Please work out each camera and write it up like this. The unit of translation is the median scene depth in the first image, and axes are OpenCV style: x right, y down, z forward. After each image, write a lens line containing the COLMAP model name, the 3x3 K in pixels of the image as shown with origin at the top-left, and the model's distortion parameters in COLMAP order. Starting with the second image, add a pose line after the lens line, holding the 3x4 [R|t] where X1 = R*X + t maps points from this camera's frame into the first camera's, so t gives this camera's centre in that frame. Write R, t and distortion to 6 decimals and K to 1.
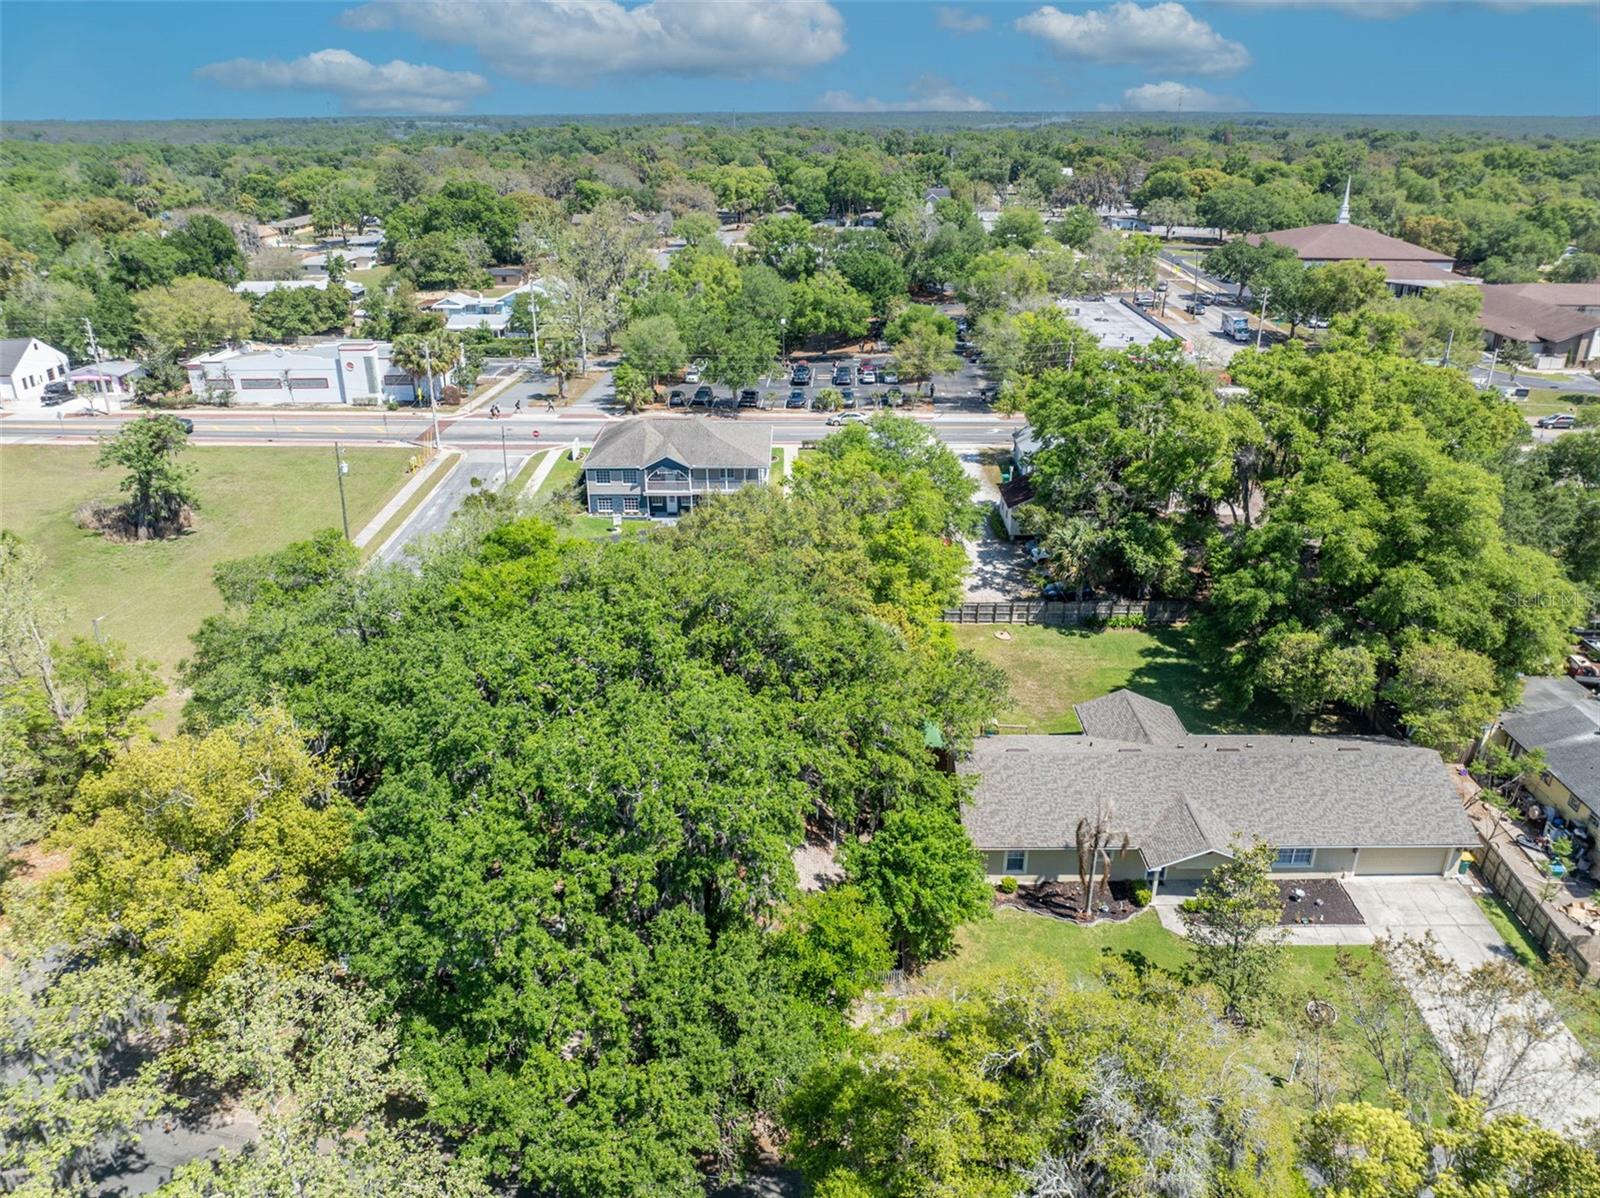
lens RADIAL K [[1128.9, 0, 801.6], [0, 1128.9, 605.7], [0, 0, 1]] dist [-0.054992, 0.023263]
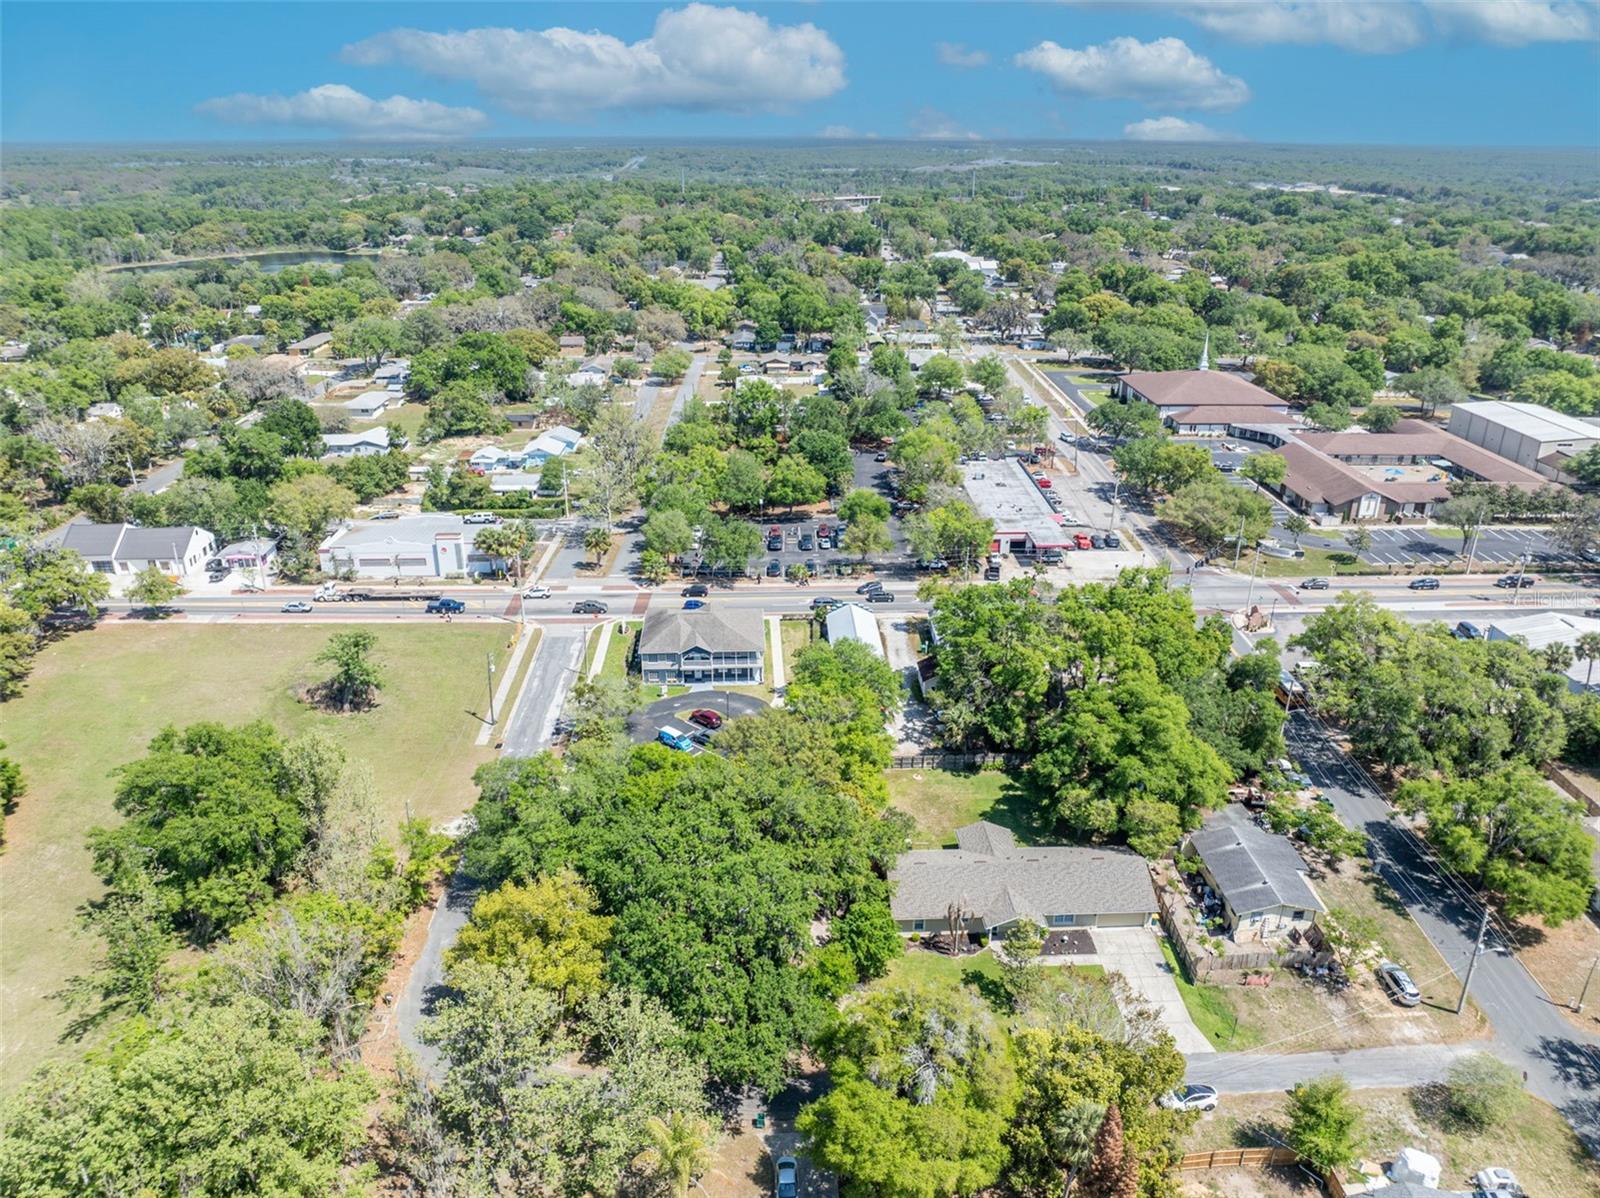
lens RADIAL K [[1128.9, 0, 804.5], [0, 1128.9, 606.9], [0, 0, 1]] dist [-0.054992, 0.023263]
pose [[0.998607, -0.013651, 0.050976, -0.066337], [0.014447, 0.999779, -0.015284, -0.203211], [-0.050756, 0.015999, 0.998583, -0.642809]]
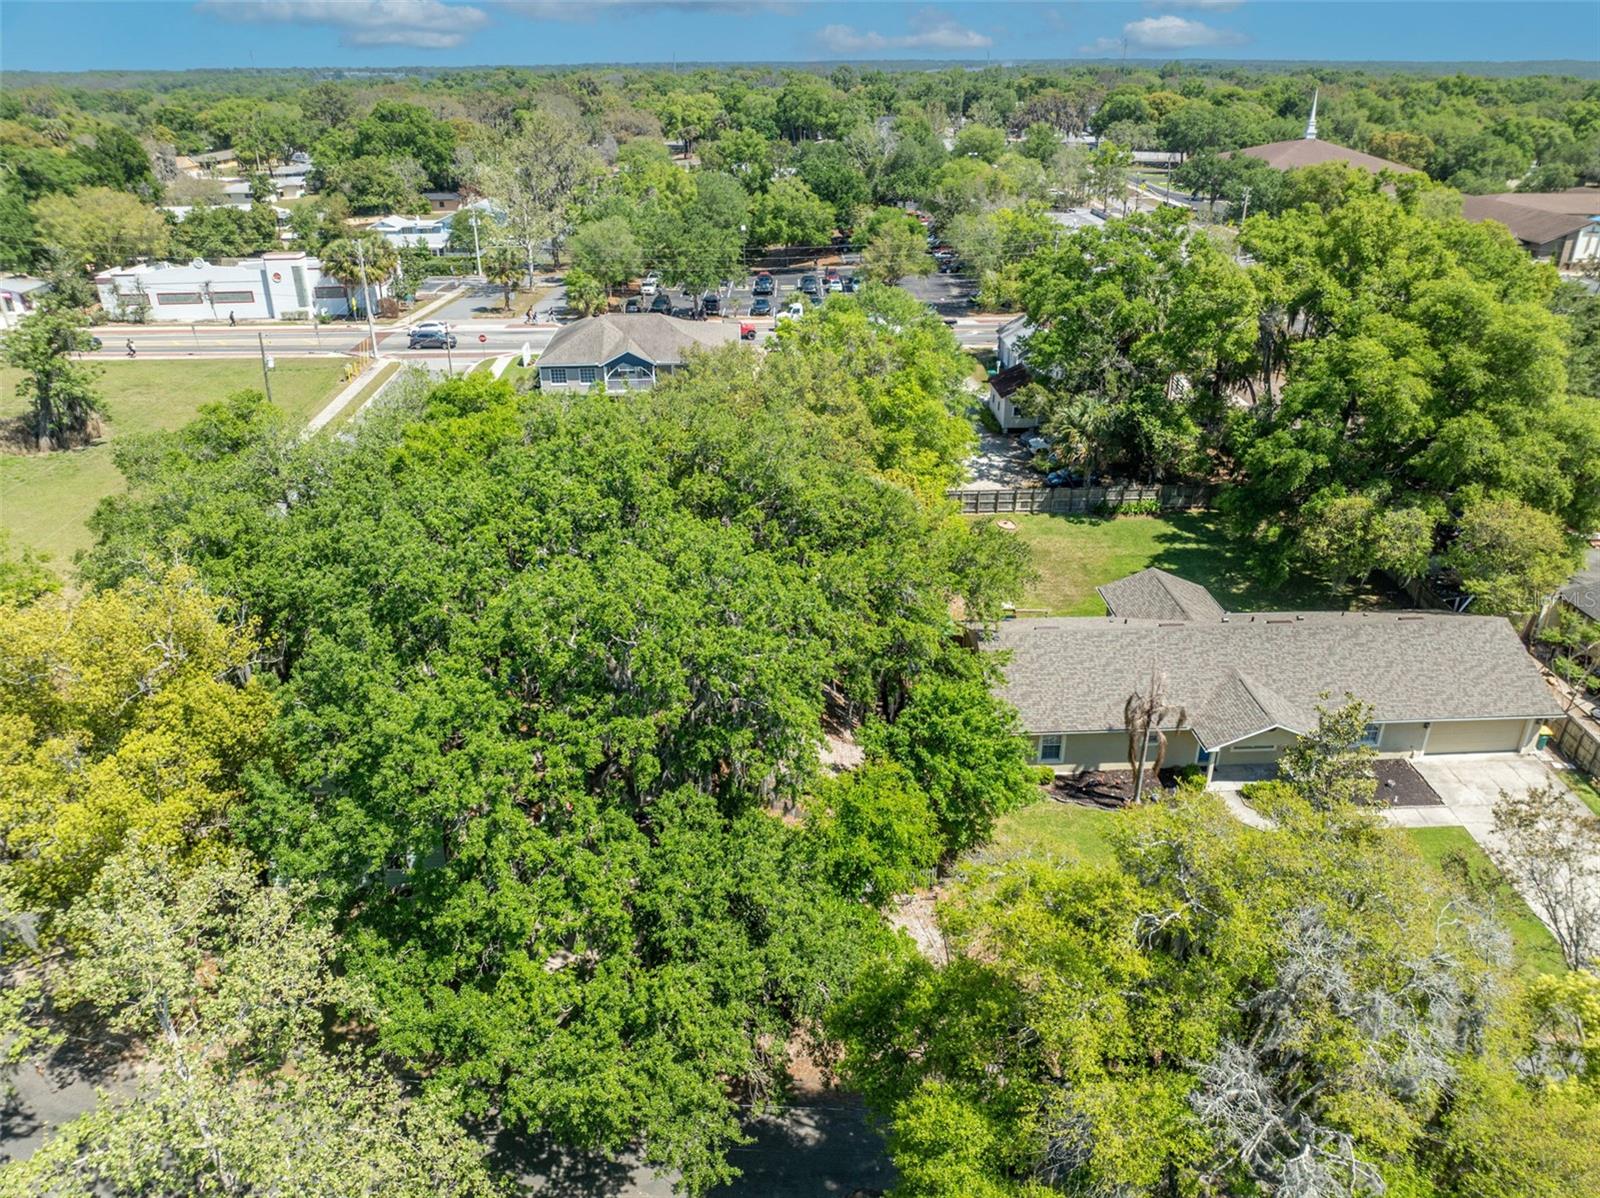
lens RADIAL K [[1128.9, 0, 802.2], [0, 1128.9, 603.9], [0, 0, 1]] dist [-0.054992, 0.023263]
pose [[0.998792, -0.024721, 0.042470, -0.028246], [0.023197, 0.999083, 0.035994, 0.055273], [-0.043321, -0.034966, 0.998449, 0.093479]]
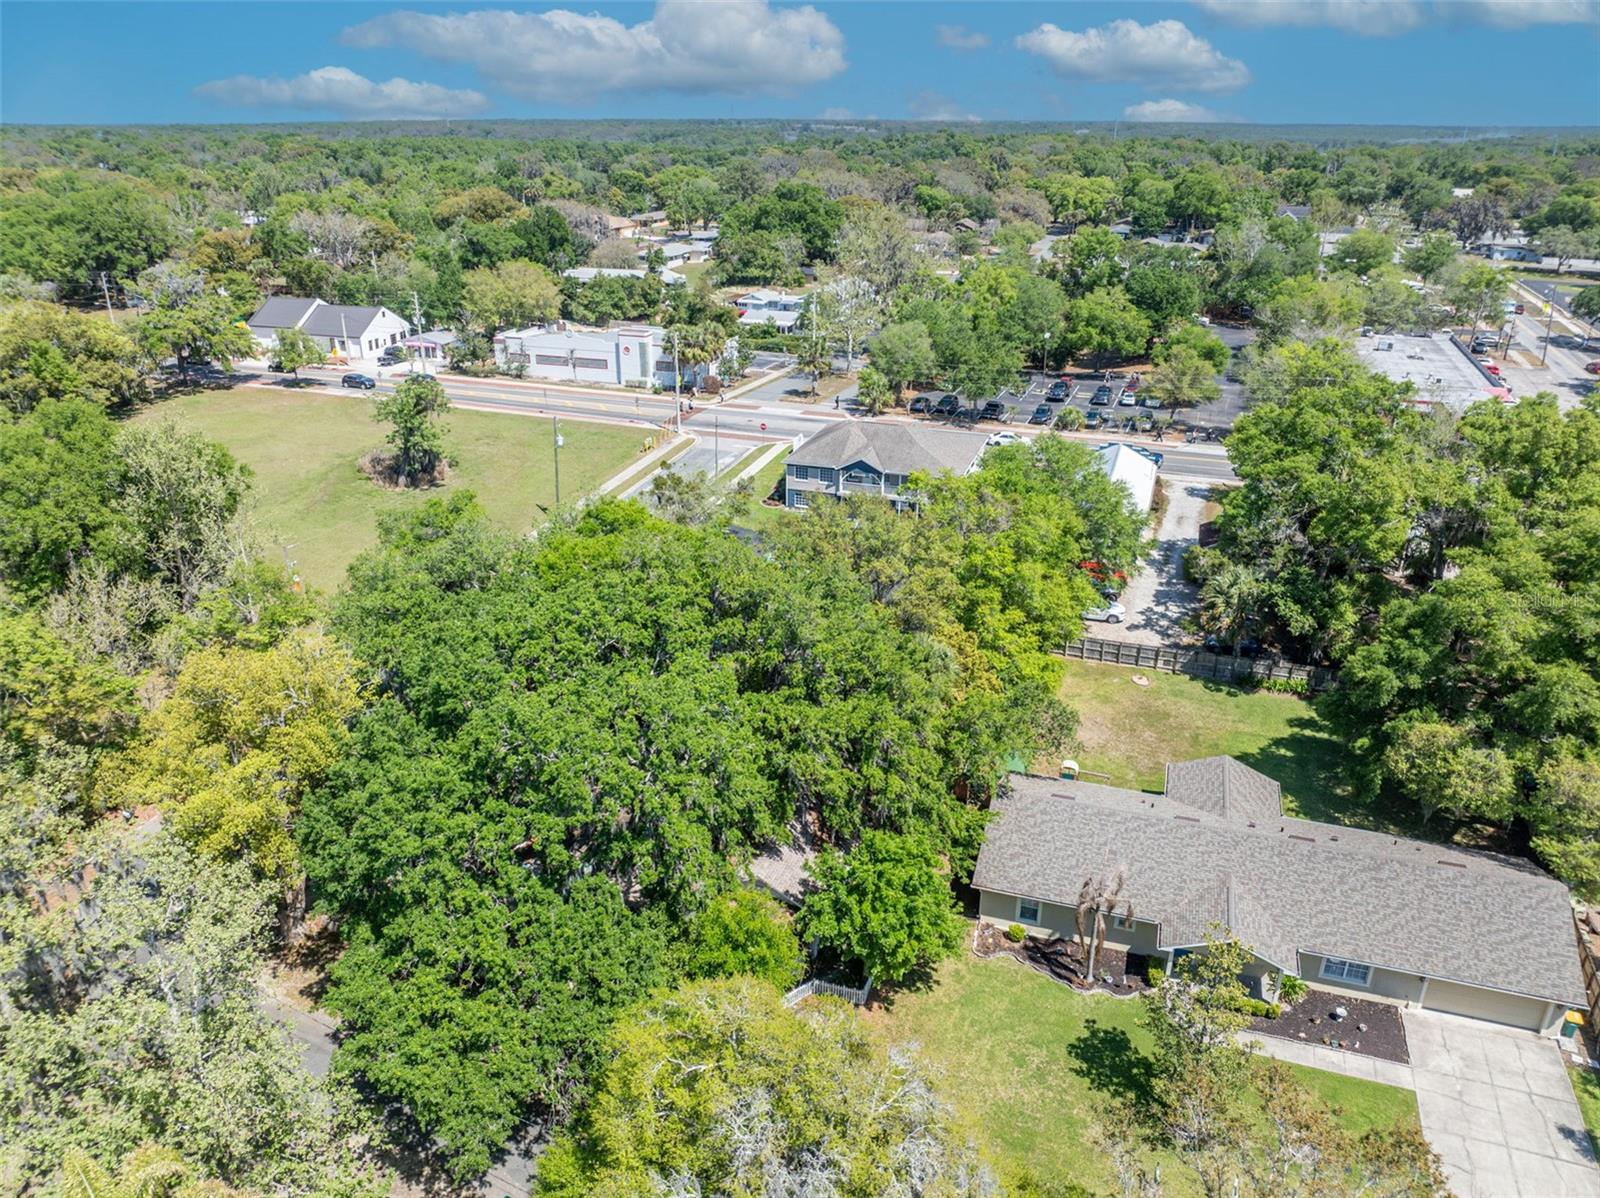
lens RADIAL K [[1128.9, 0, 796.7], [0, 1128.9, 601.7], [0, 0, 1]] dist [-0.054992, 0.023263]
pose [[0.947376, 0.129952, -0.292558, 0.176653], [-0.132349, 0.991134, 0.011678, -0.011849], [0.291482, 0.027657, 0.956176, 0.019333]]
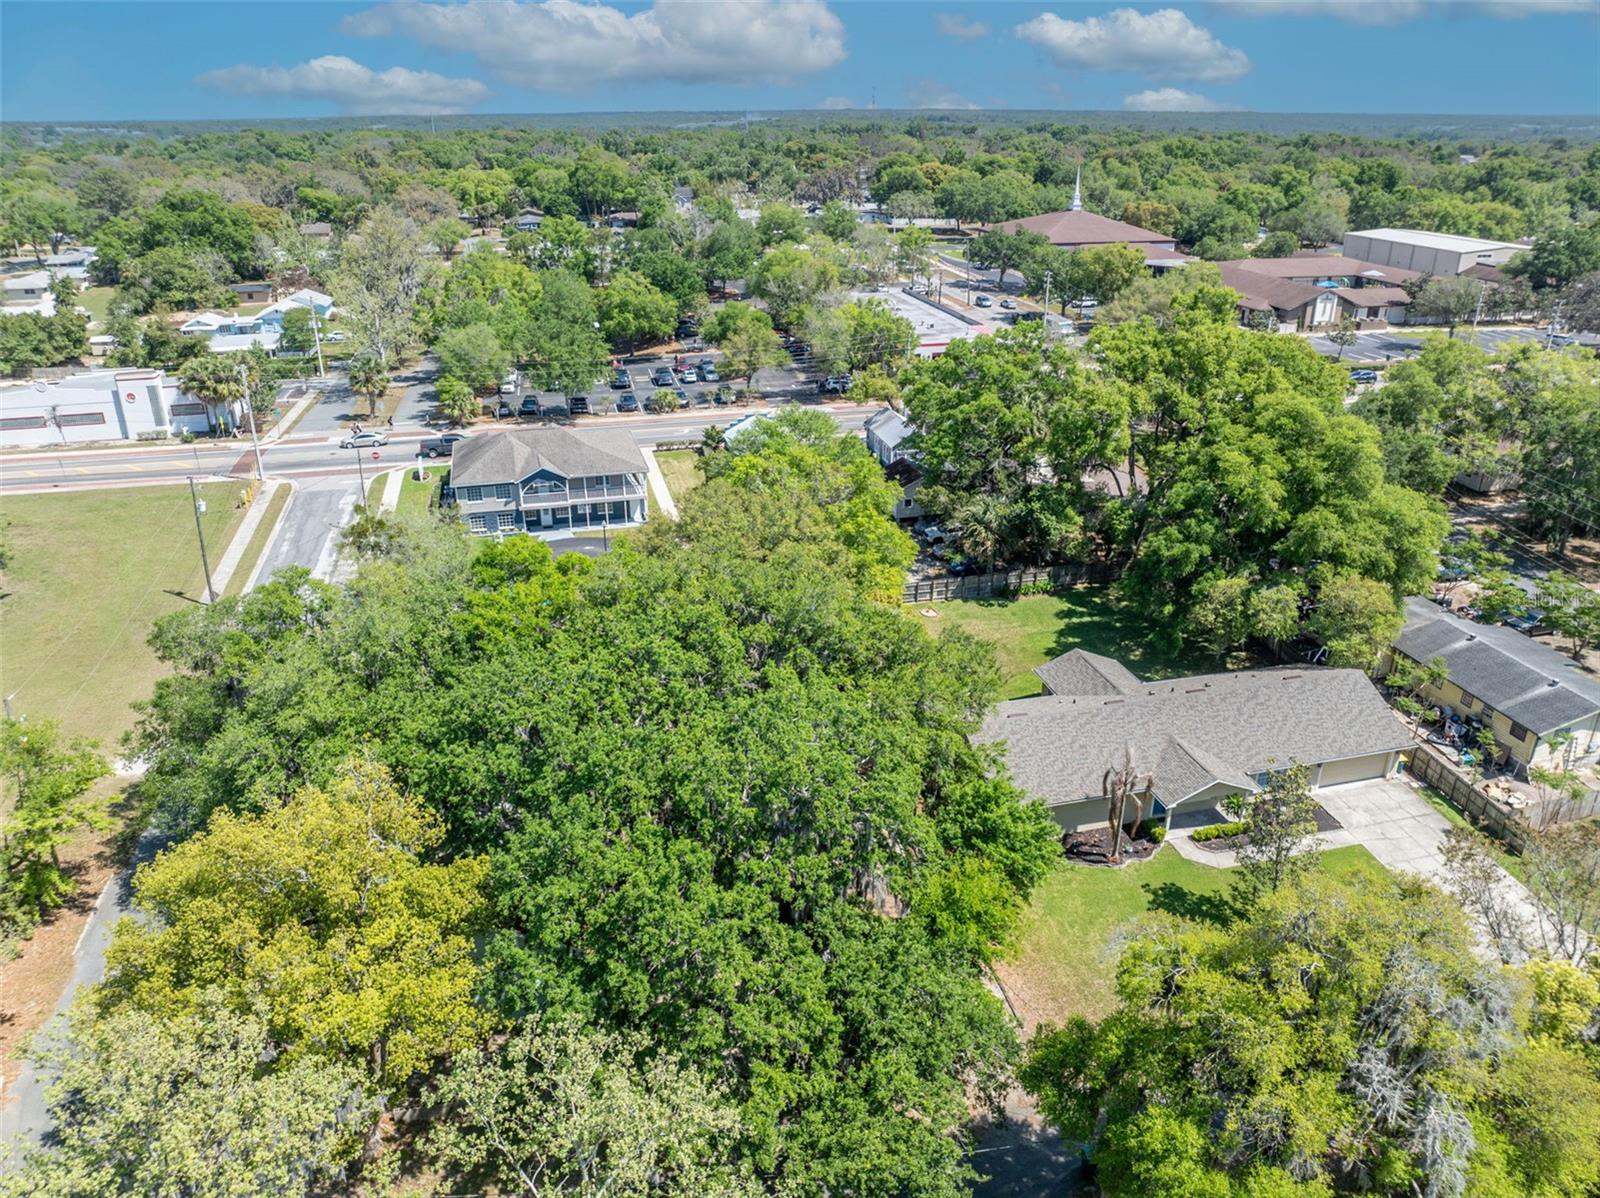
lens RADIAL K [[1128.9, 0, 804.3], [0, 1128.9, 603.7], [0, 0, 1]] dist [-0.054992, 0.023263]
pose [[0.967627, -0.102153, 0.230788, -0.175014], [0.102540, 0.994675, 0.010353, -0.004757], [-0.230617, 0.013647, 0.972949, 0.017005]]
